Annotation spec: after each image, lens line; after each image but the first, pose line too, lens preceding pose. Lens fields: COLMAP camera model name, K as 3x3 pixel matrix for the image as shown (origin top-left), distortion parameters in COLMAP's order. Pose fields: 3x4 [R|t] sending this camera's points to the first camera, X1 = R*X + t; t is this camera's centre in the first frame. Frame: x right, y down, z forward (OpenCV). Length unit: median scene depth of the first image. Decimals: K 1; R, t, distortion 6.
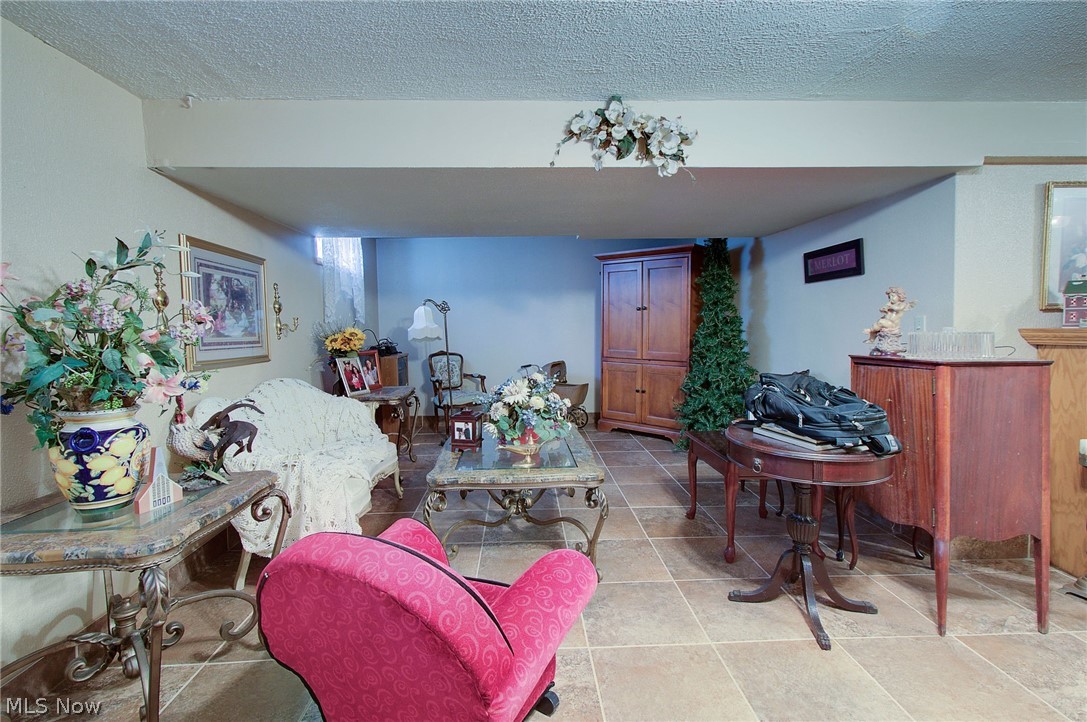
lens RADIAL K [[507.2, 0, 544.7], [0, 507.2, 355.0], [0, 0, 1]] dist [-0.012305, 0.000781]
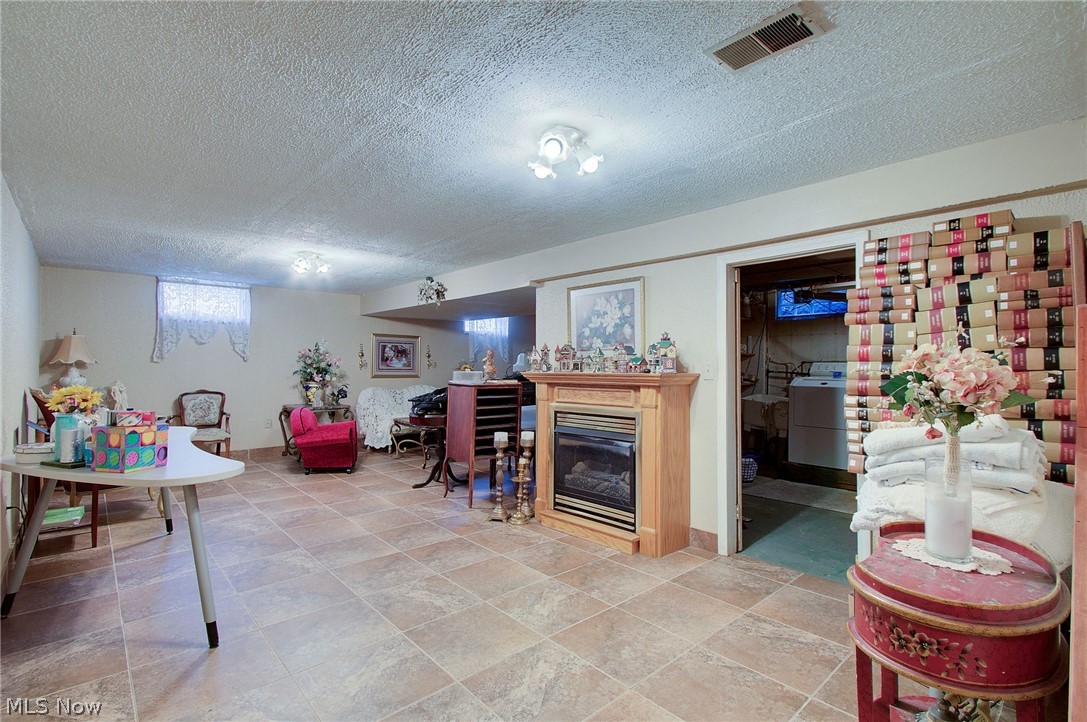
lens RADIAL K [[507.2, 0, 540.5], [0, 507.2, 363.6], [0, 0, 1]] dist [-0.012305, 0.000781]
pose [[0.639587, 0.016906, -0.768533, 2.153182], [-0.059440, 0.997853, -0.027517, -0.027132], [0.766418, 0.063281, 0.639218, -0.170927]]
